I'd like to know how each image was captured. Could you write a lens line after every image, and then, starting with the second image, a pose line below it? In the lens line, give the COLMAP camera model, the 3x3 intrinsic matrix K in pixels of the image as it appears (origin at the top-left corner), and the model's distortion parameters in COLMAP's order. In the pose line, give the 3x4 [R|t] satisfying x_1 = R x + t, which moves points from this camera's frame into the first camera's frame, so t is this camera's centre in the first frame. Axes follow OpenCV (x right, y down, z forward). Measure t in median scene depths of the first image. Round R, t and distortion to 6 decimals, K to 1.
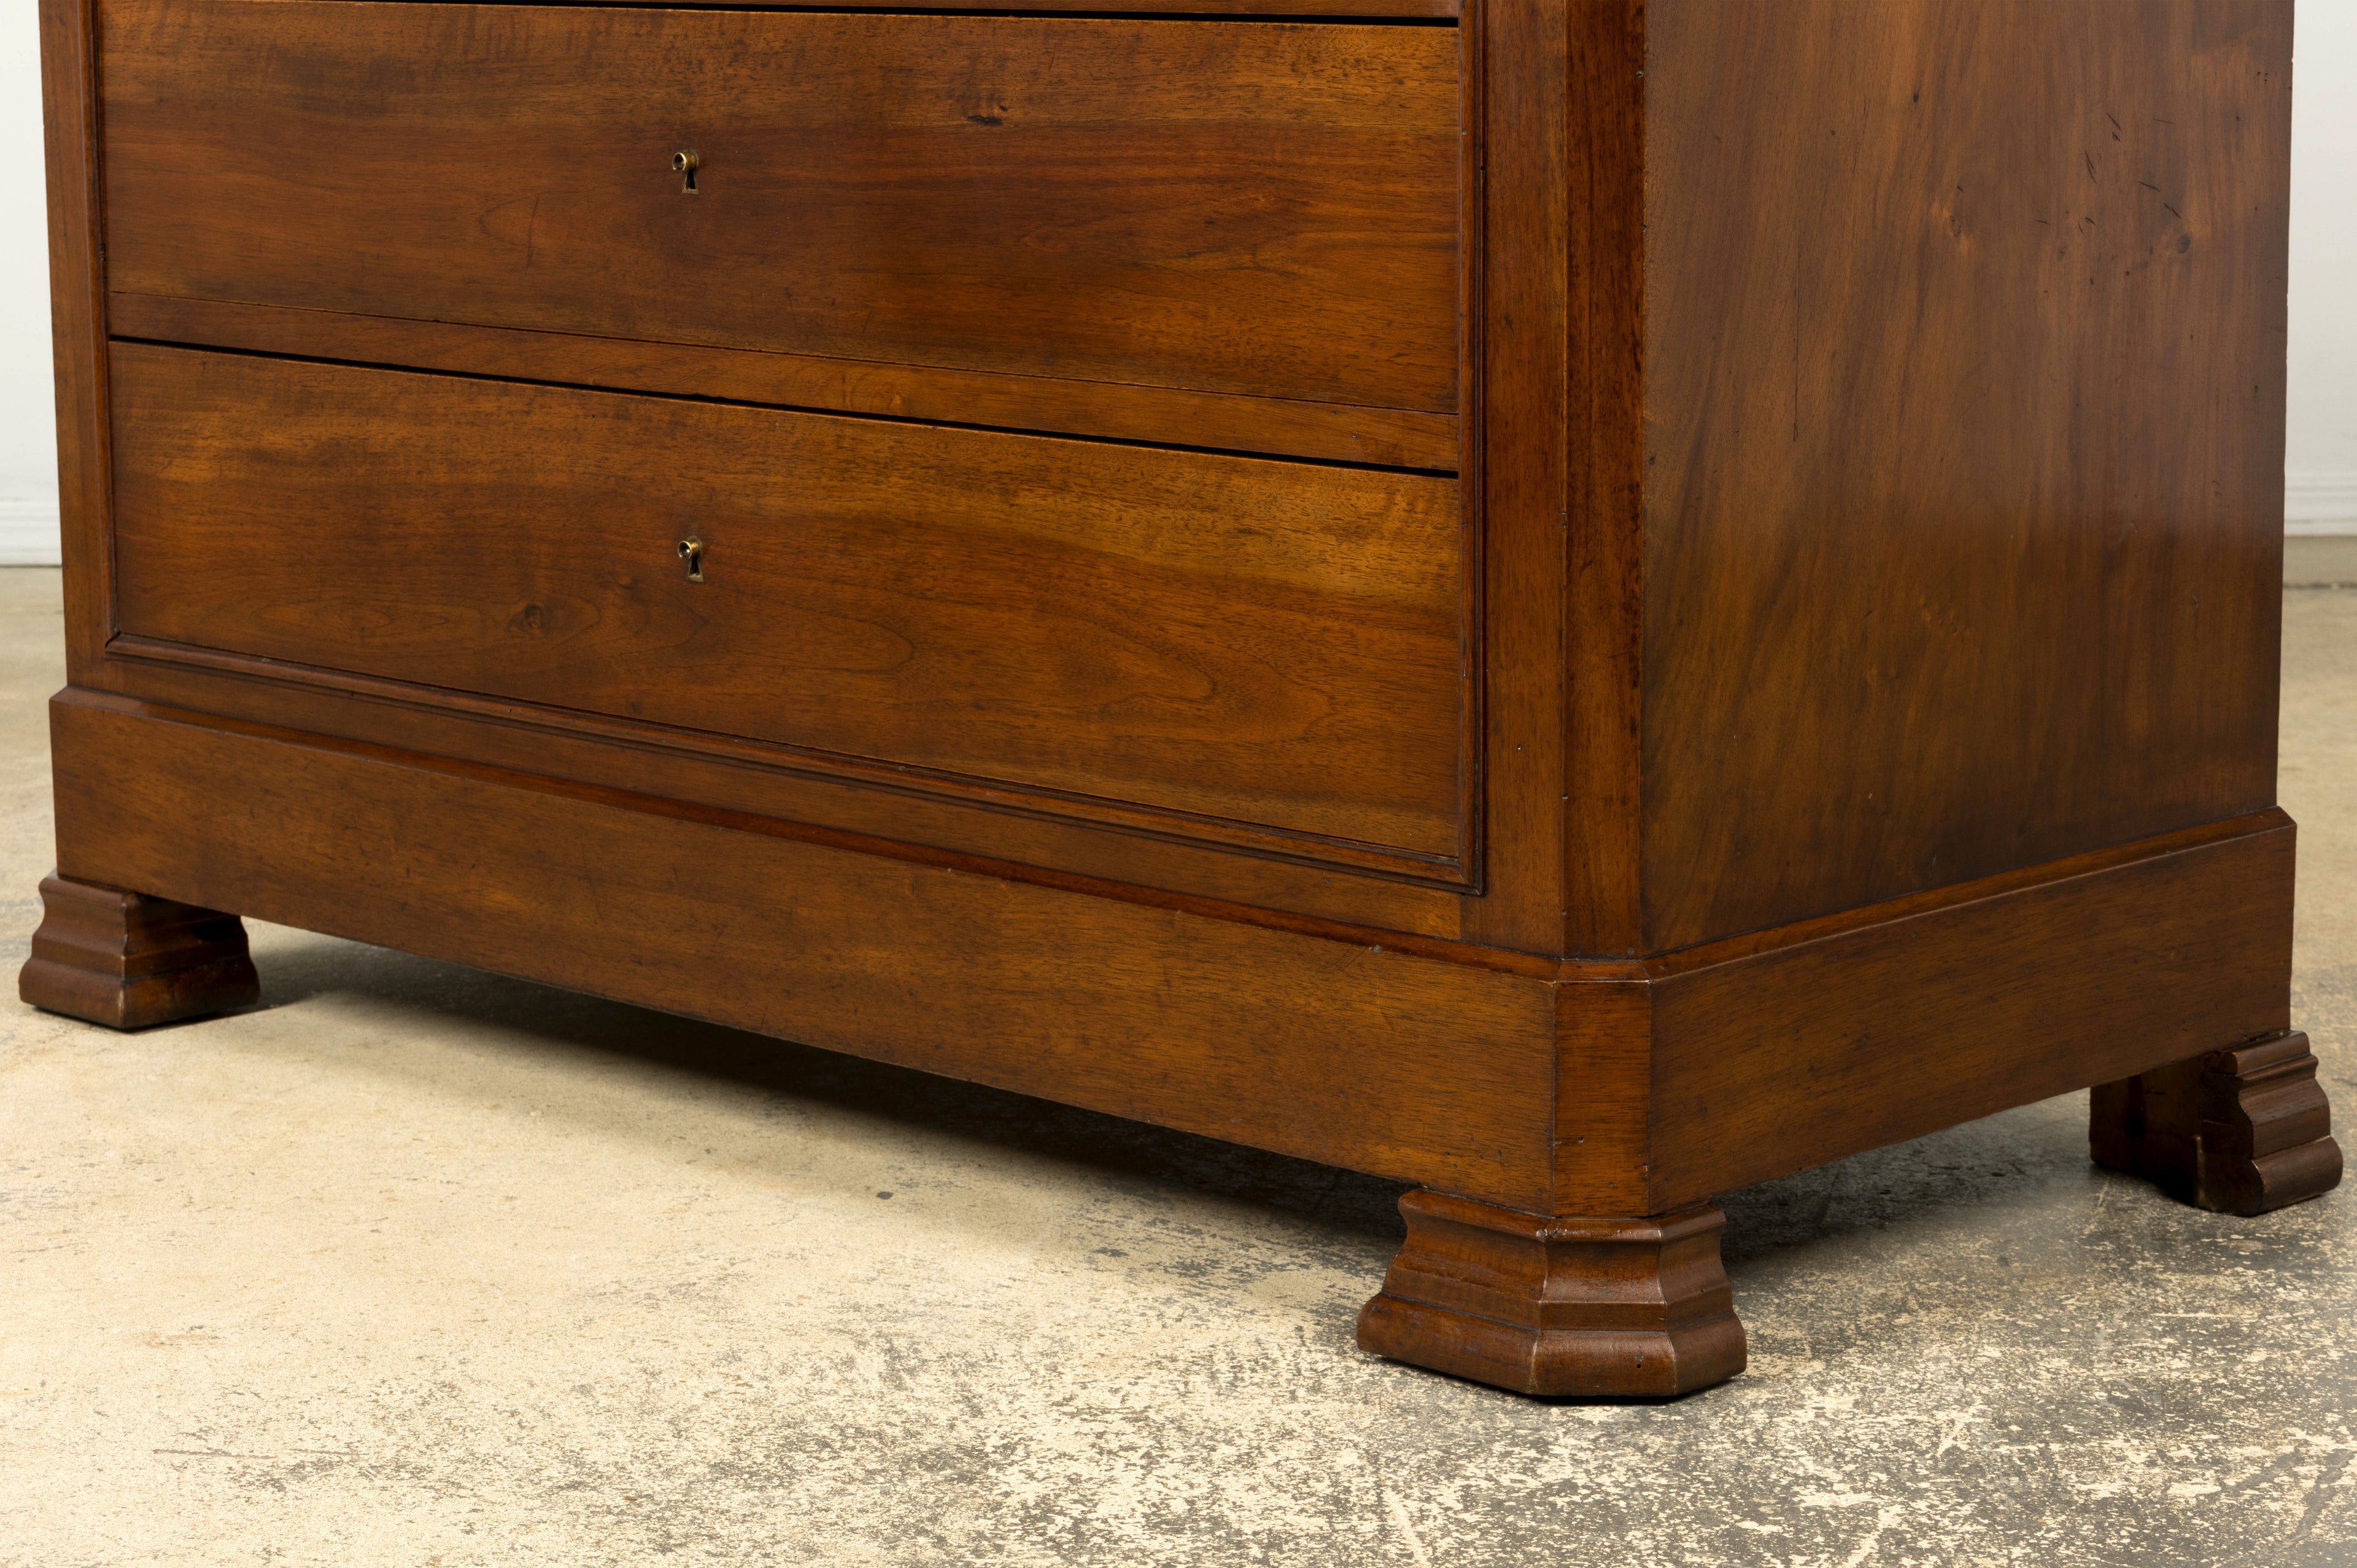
lens RADIAL K [[5492.8, 0, 1287.7], [0, 5492.8, 780.9], [0, 0, 1]] dist [-0.041253, 0.044758]
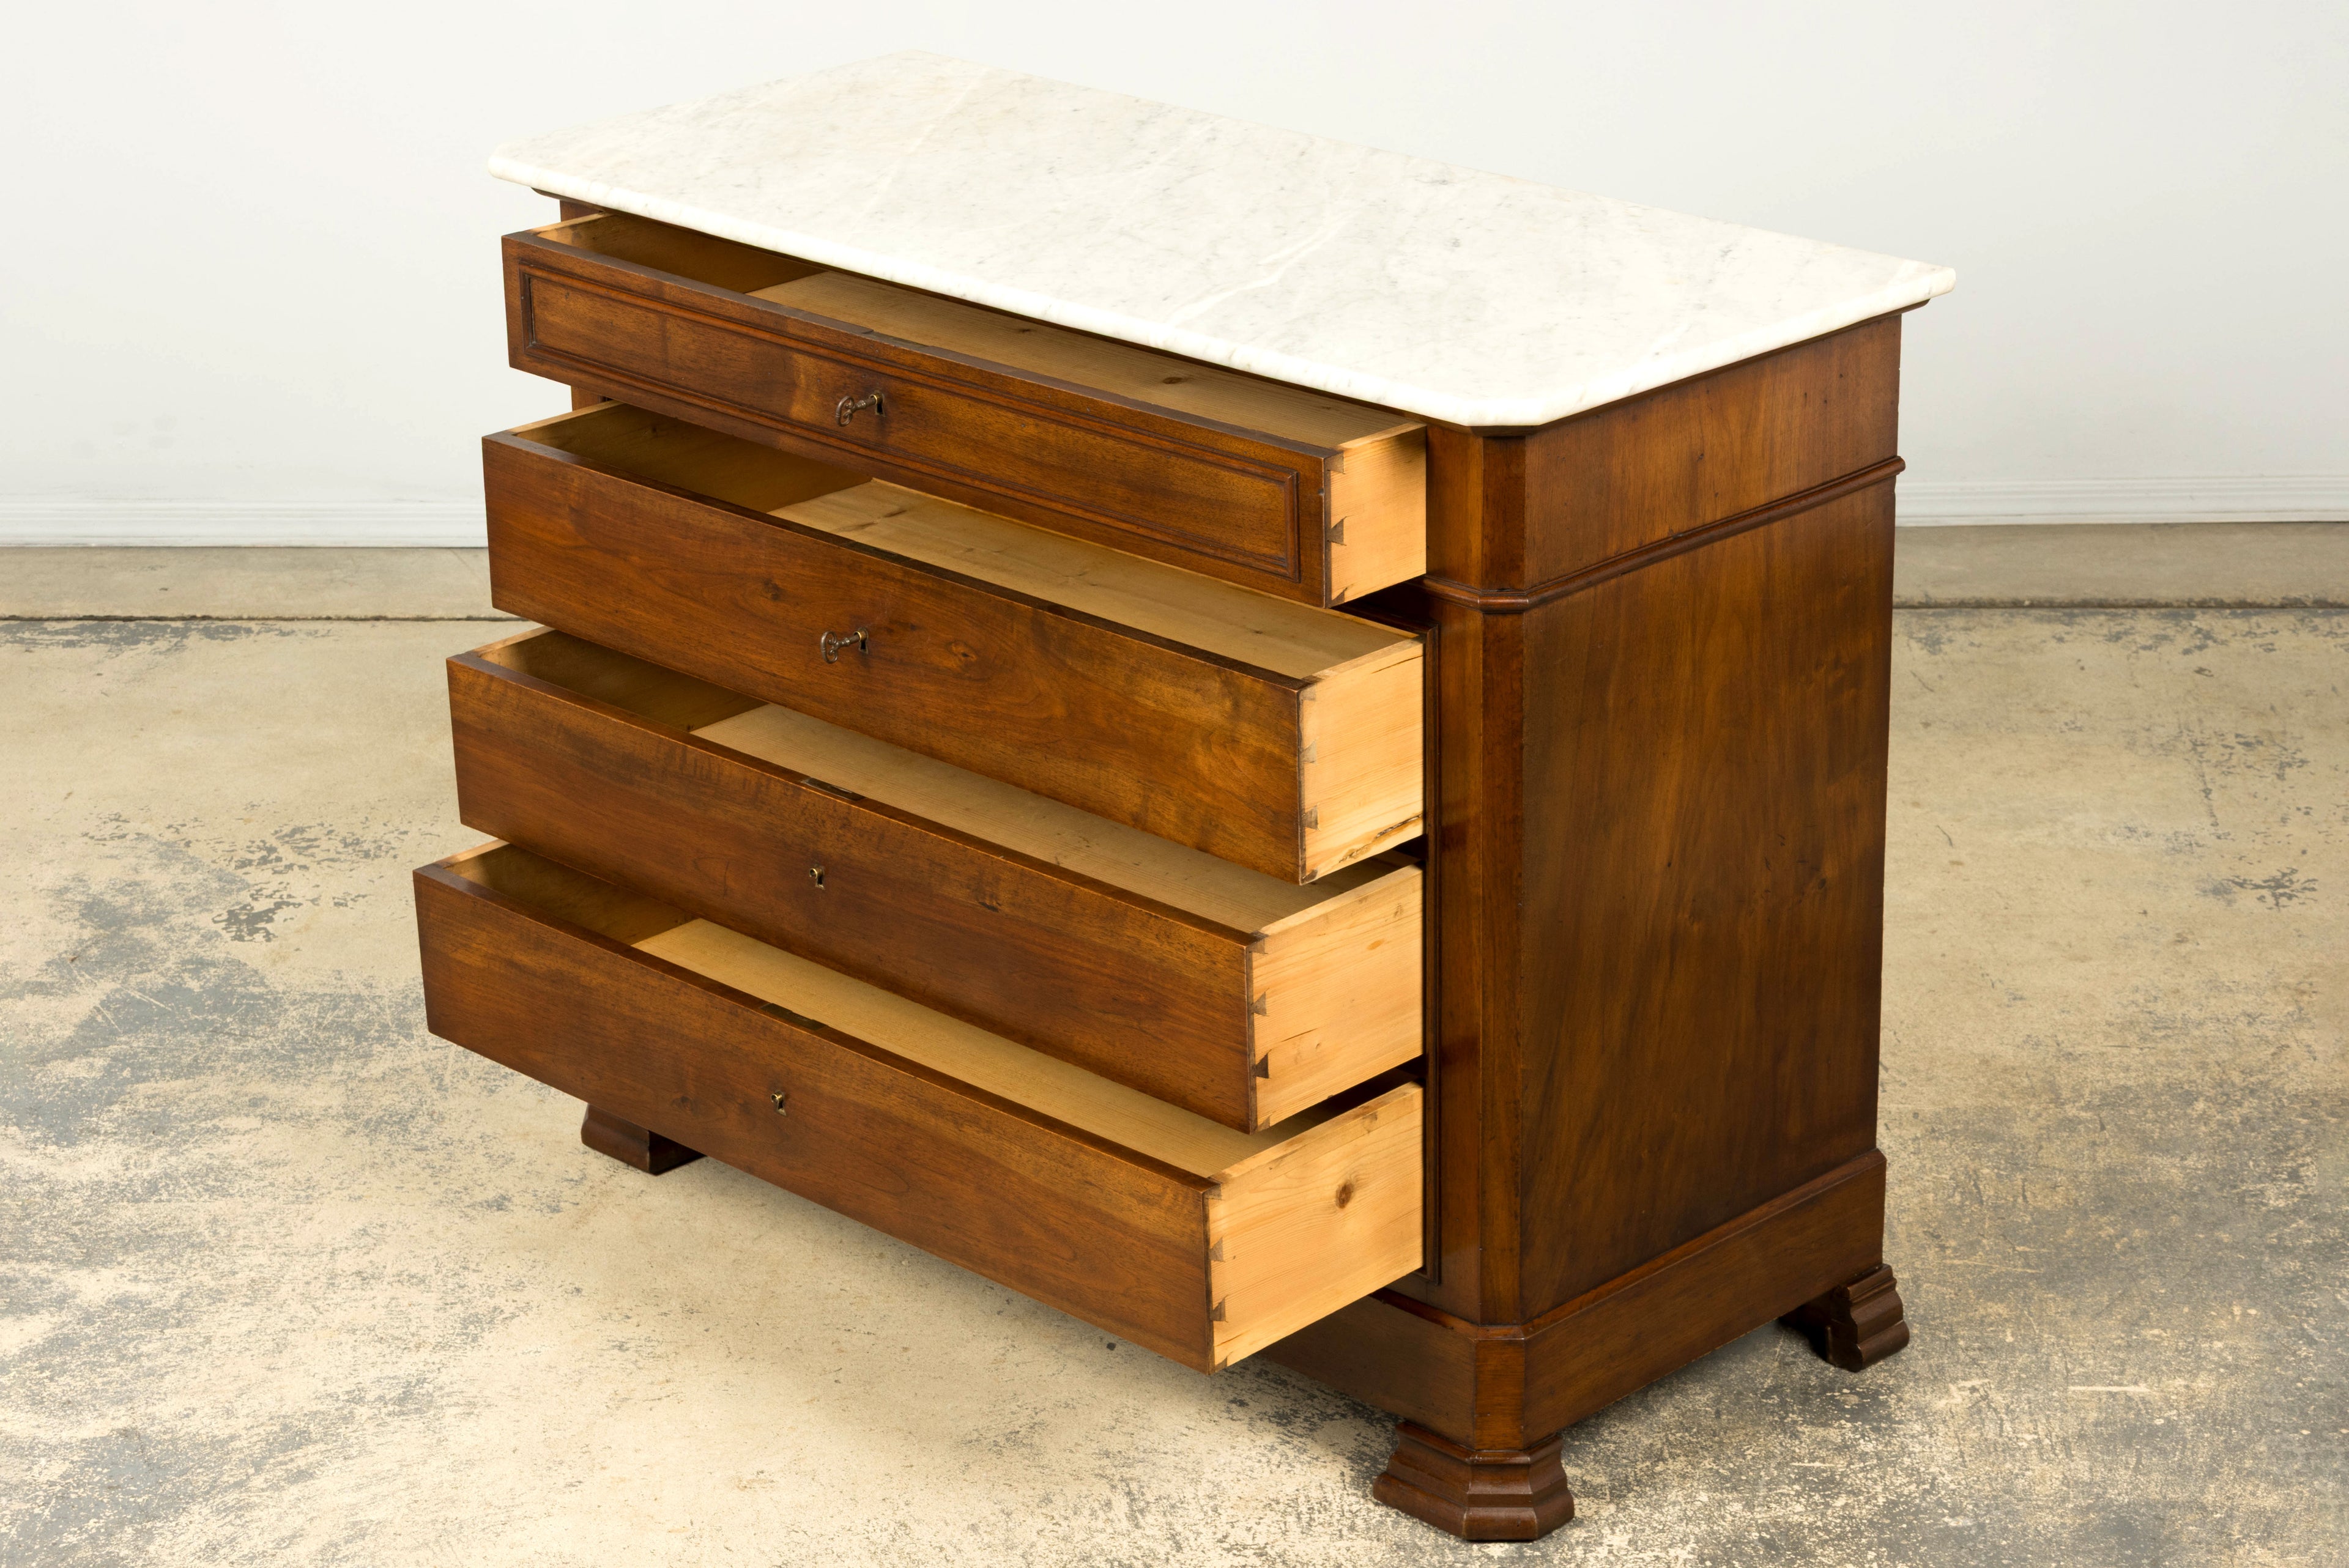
lens RADIAL K [[5473.8, 0, 1283.4], [0, 5473.8, 780.9], [0, 0, 1]] dist [-0.041253, 0.044758]
pose [[0.999982, -0.005115, 0.003071, -0.023378], [0.004426, 0.981152, 0.193185, -0.512190], [-0.004002, -0.193168, 0.981158, -0.829859]]
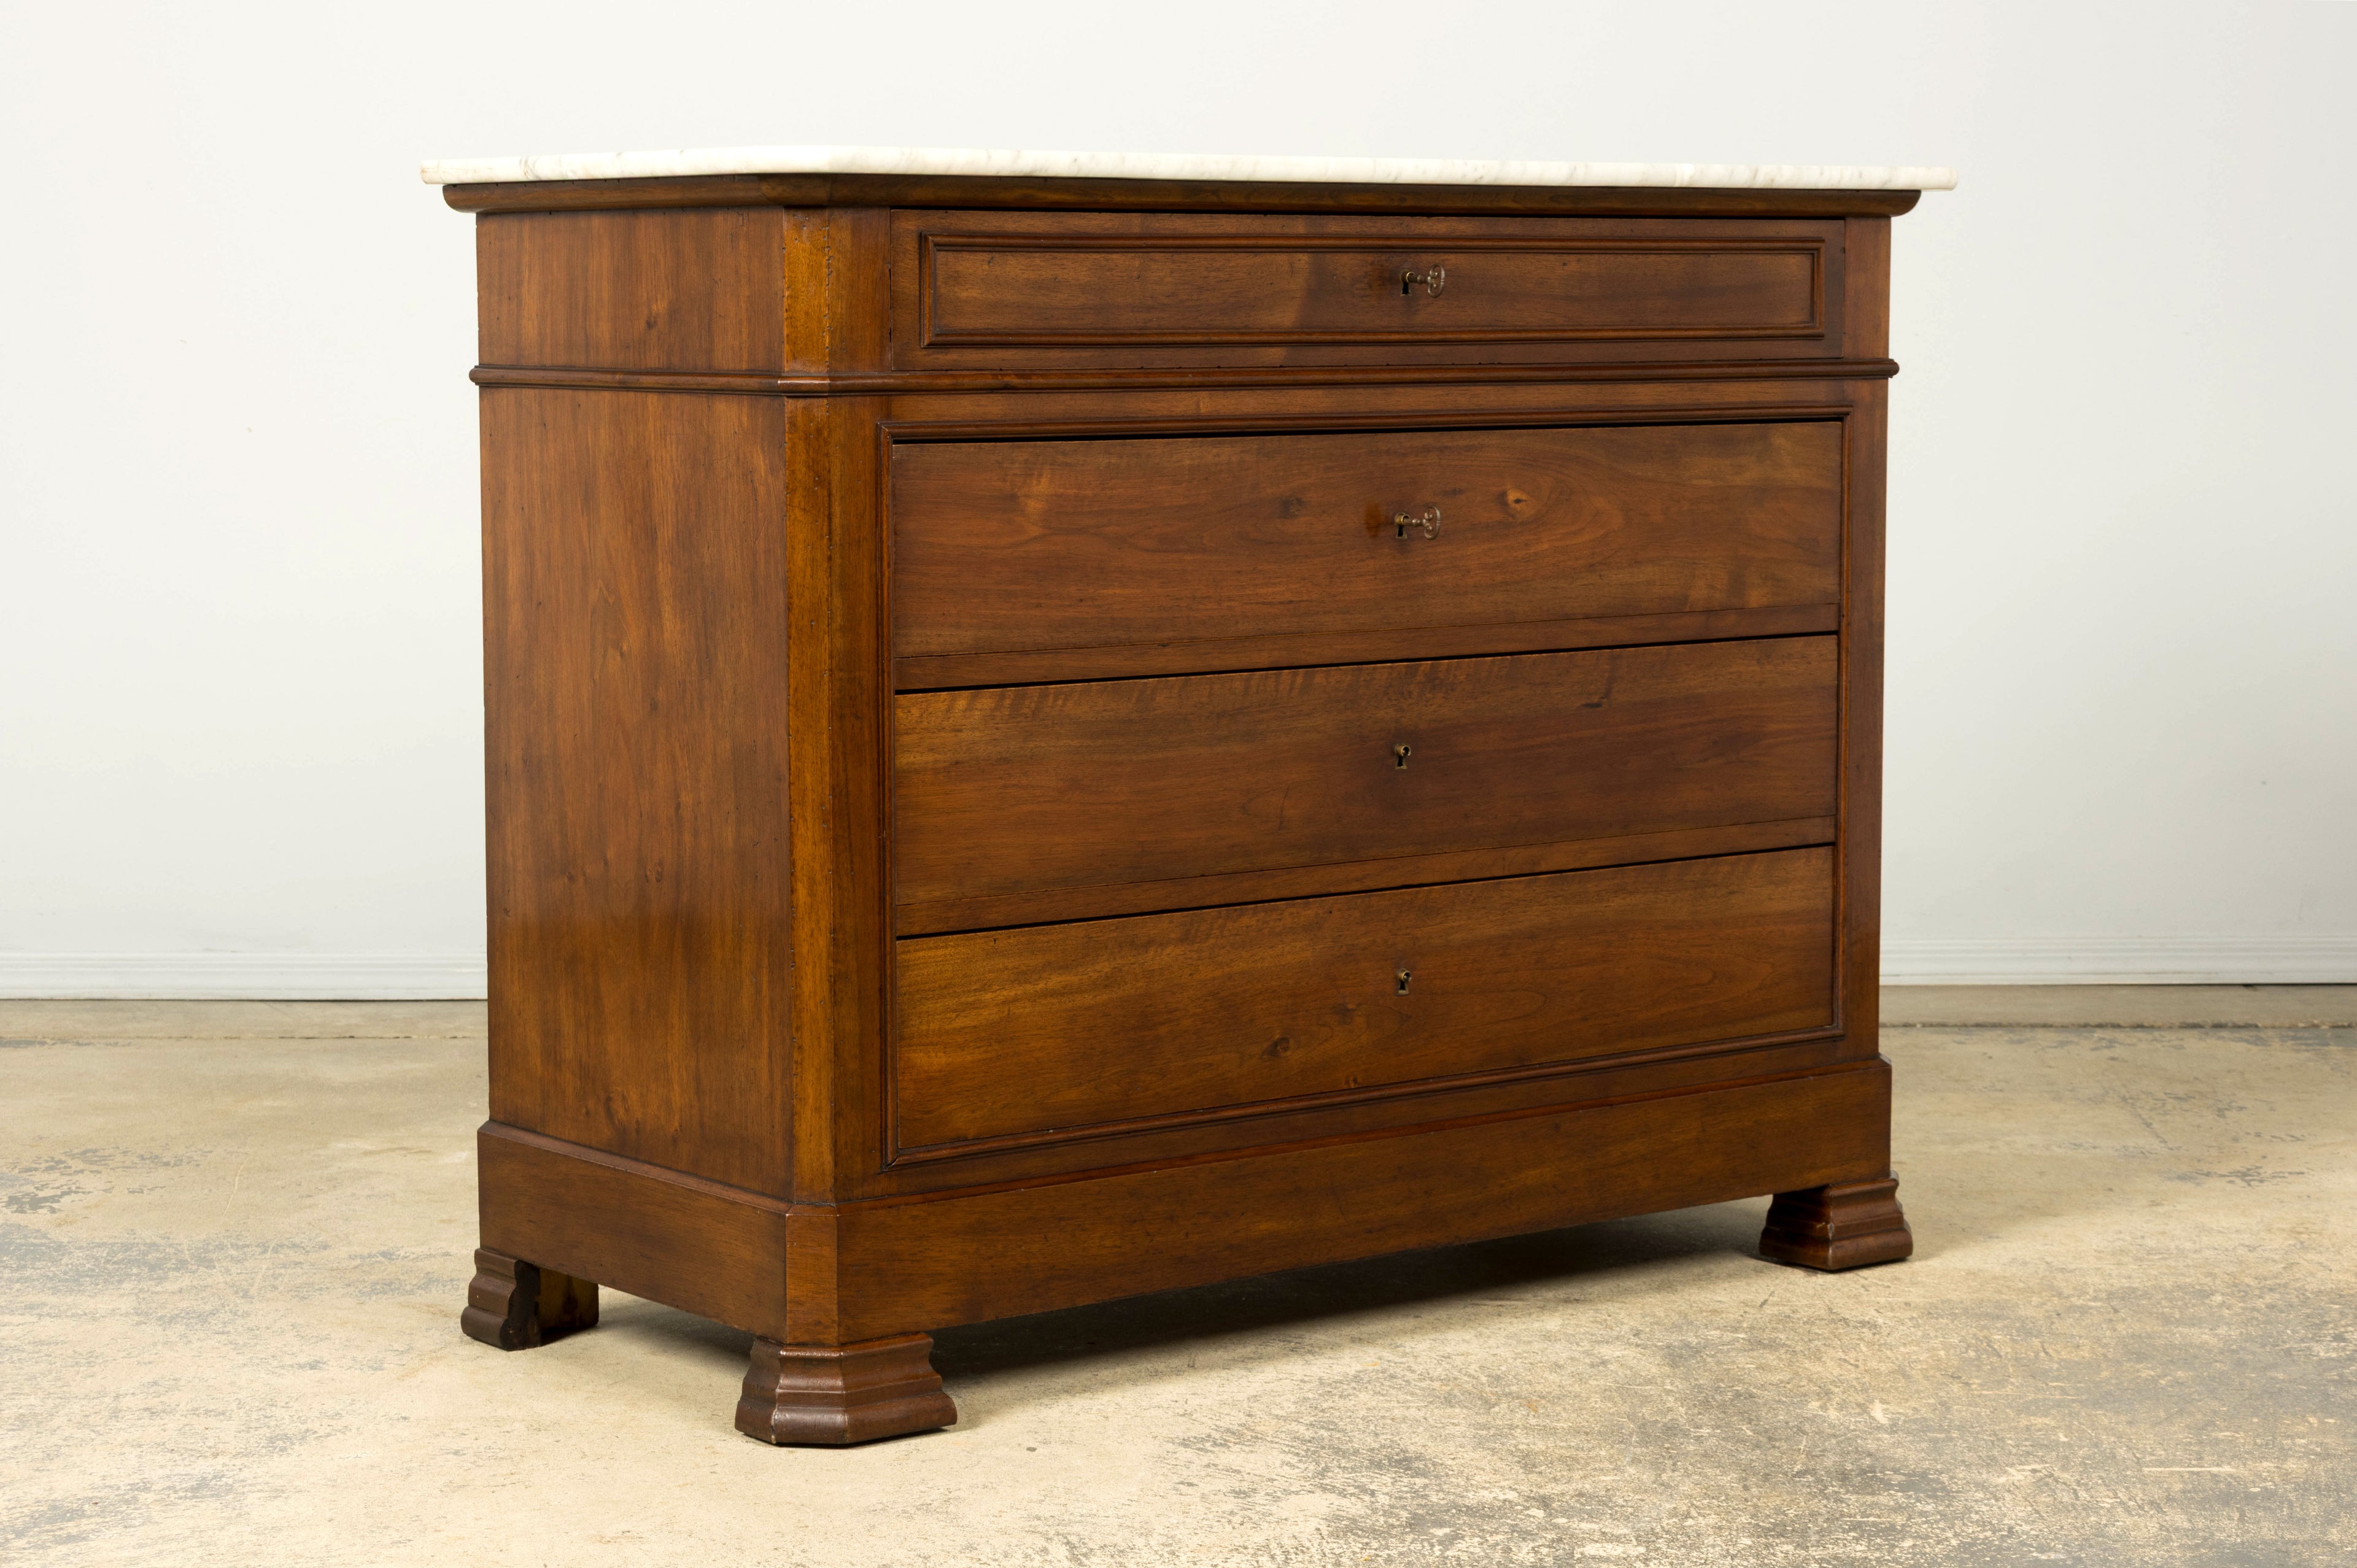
lens RADIAL K [[4676.2, 0, 1178.5], [0, 4676.2, 784.0], [0, 0, 1]] dist [-0.079014, -0.059969]
pose [[0.143761, -0.100008, 0.984546, -1.728666], [0.165413, 0.983313, 0.075729, -0.249367], [-0.975690, 0.151970, 0.157905, 0.930983]]
